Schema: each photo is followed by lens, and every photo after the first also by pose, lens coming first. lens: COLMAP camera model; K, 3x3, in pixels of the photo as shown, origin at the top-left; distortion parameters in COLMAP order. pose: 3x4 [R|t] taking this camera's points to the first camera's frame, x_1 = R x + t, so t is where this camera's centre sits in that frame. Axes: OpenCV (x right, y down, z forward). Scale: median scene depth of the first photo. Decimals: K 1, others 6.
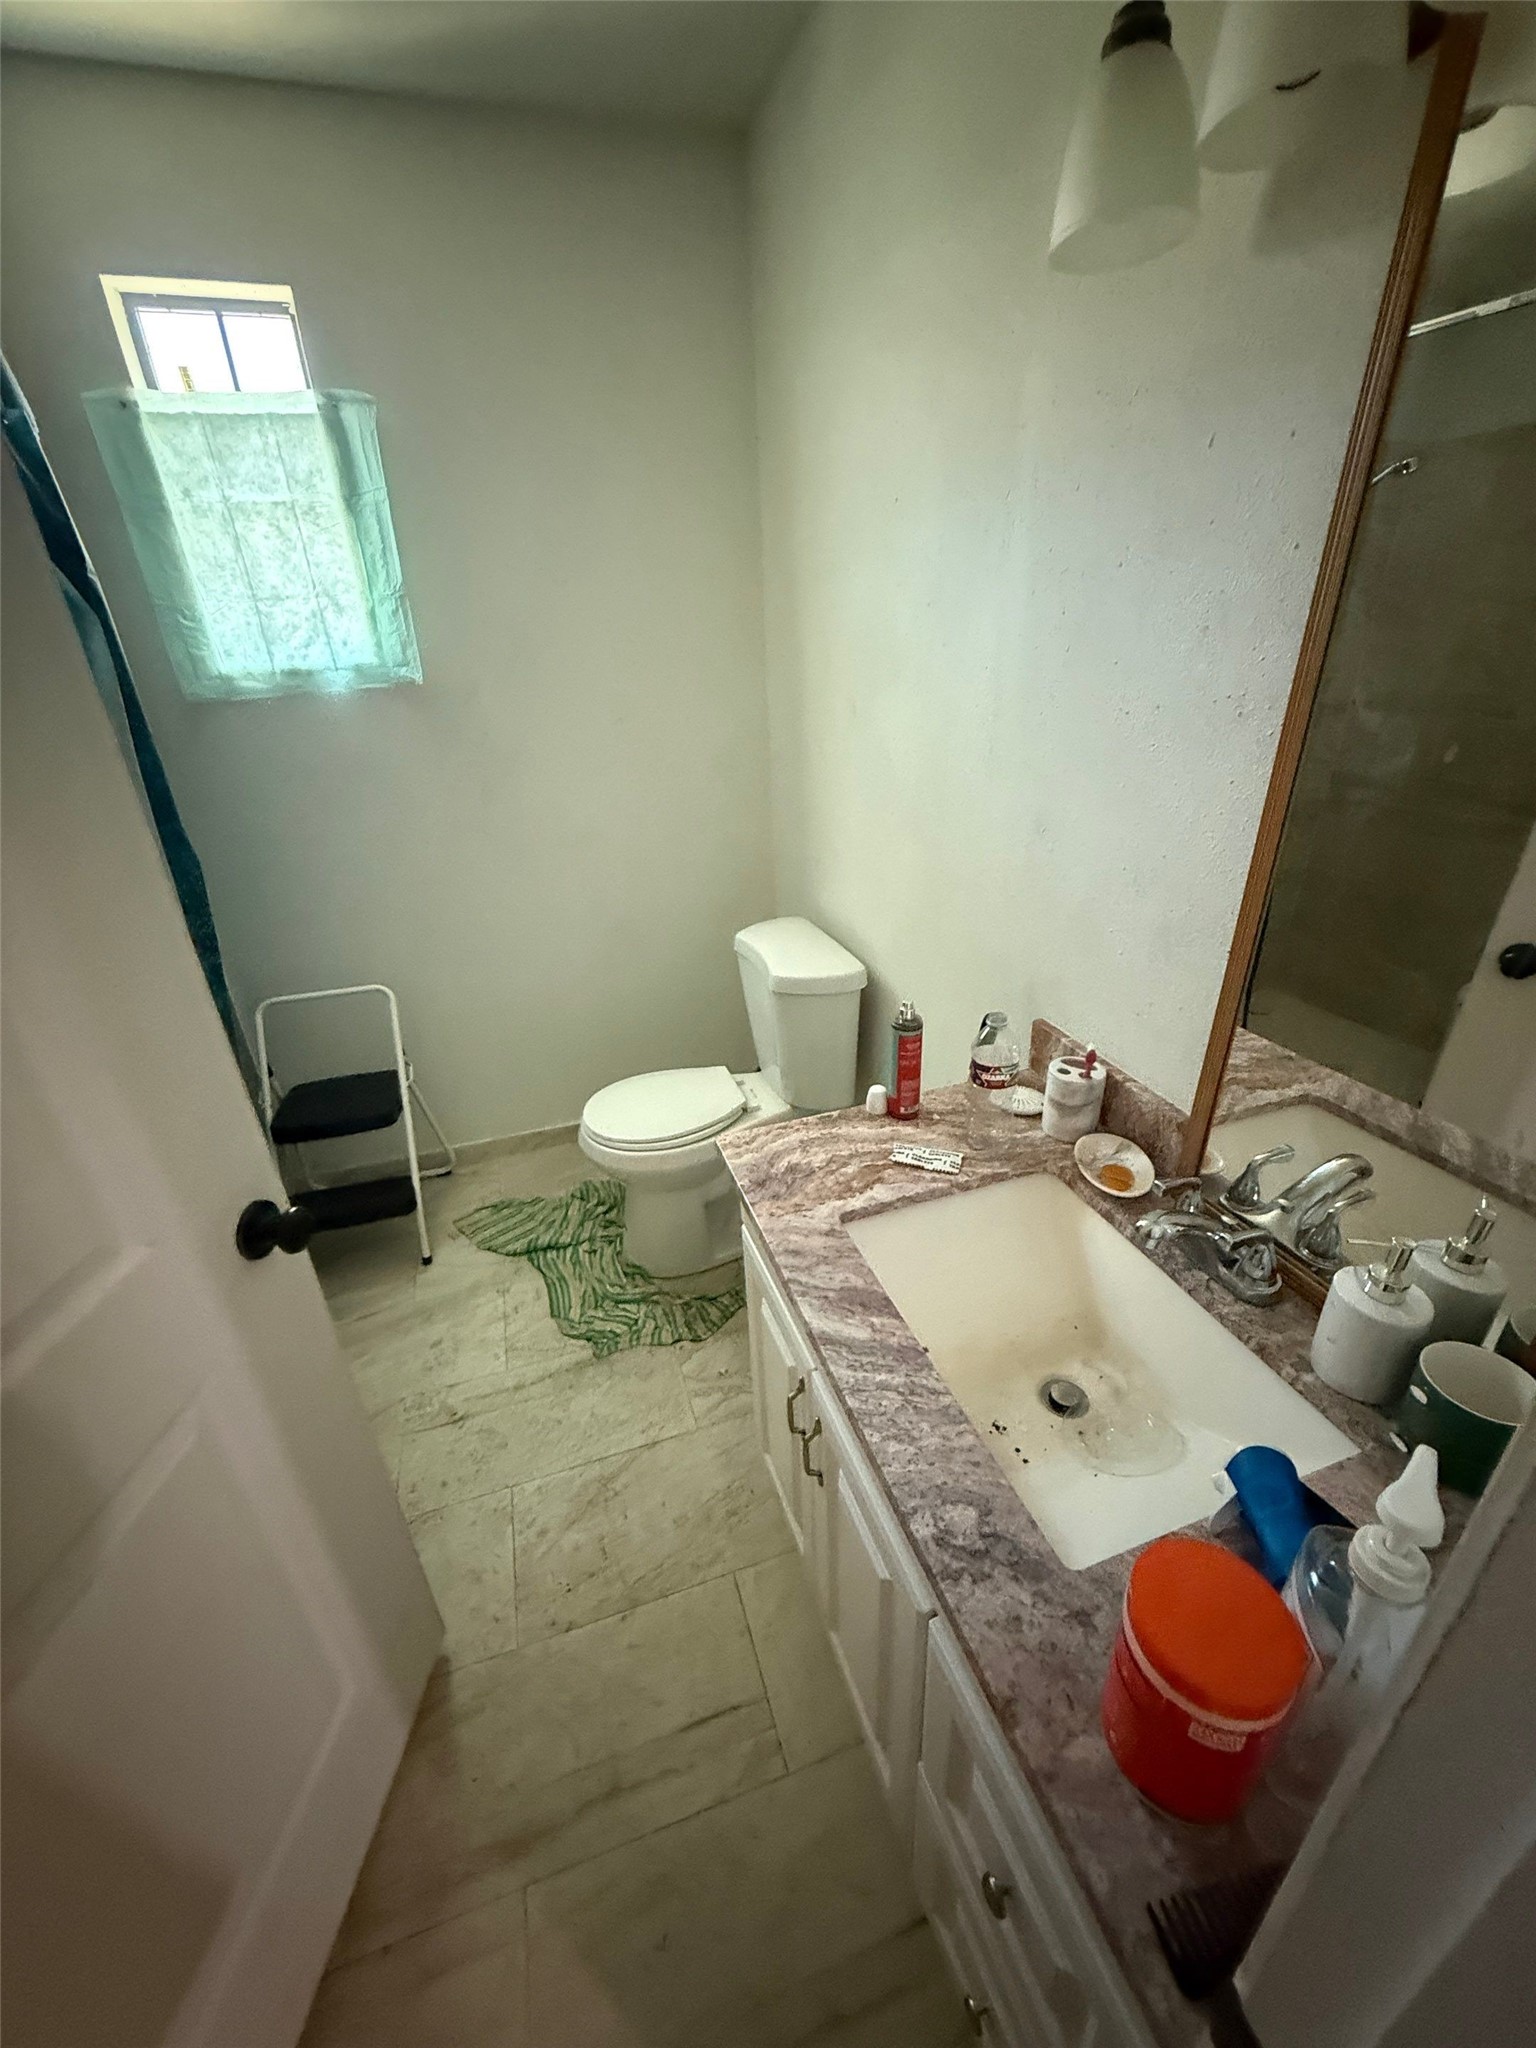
lens RADIAL K [[822.0, 0, 773.5], [0, 822.0, 1022.8], [0, 0, 1]] dist [0.000869, -0.000039]
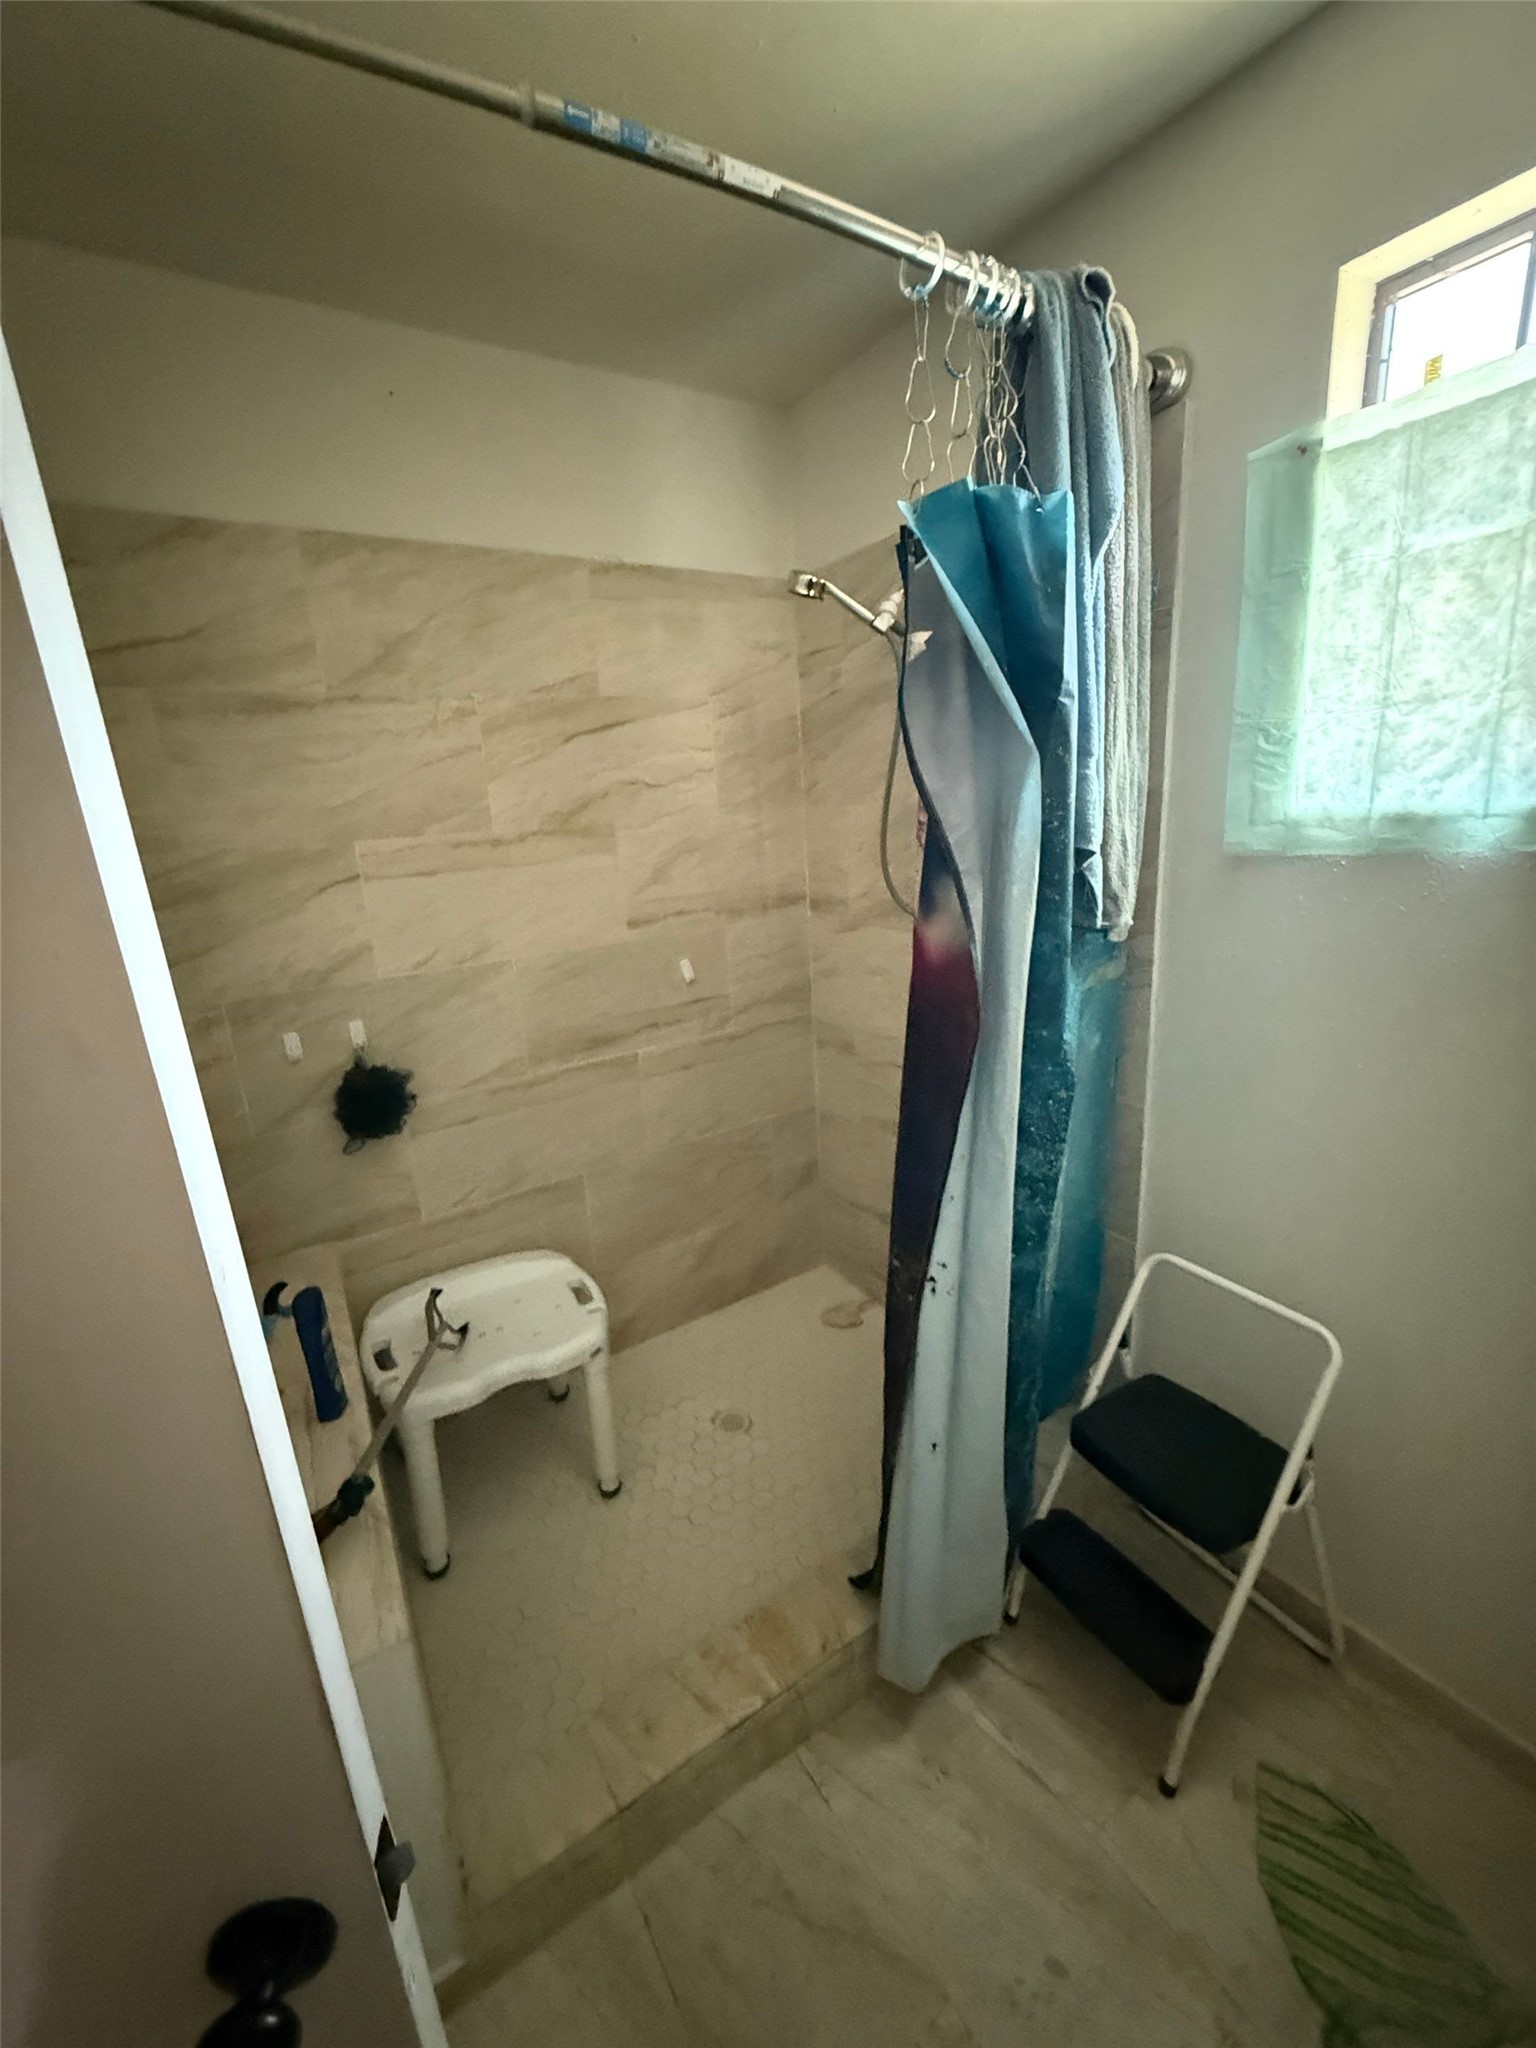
lens RADIAL K [[822.0, 0, 773.4], [0, 822.0, 1018.1], [0, 0, 1]] dist [0.000869, -0.000039]
pose [[0.262069, 0.266447, -0.927538, -0.117368], [-0.380183, 0.911909, 0.154540, -0.219621], [0.887007, 0.312134, 0.340281, 0.452130]]
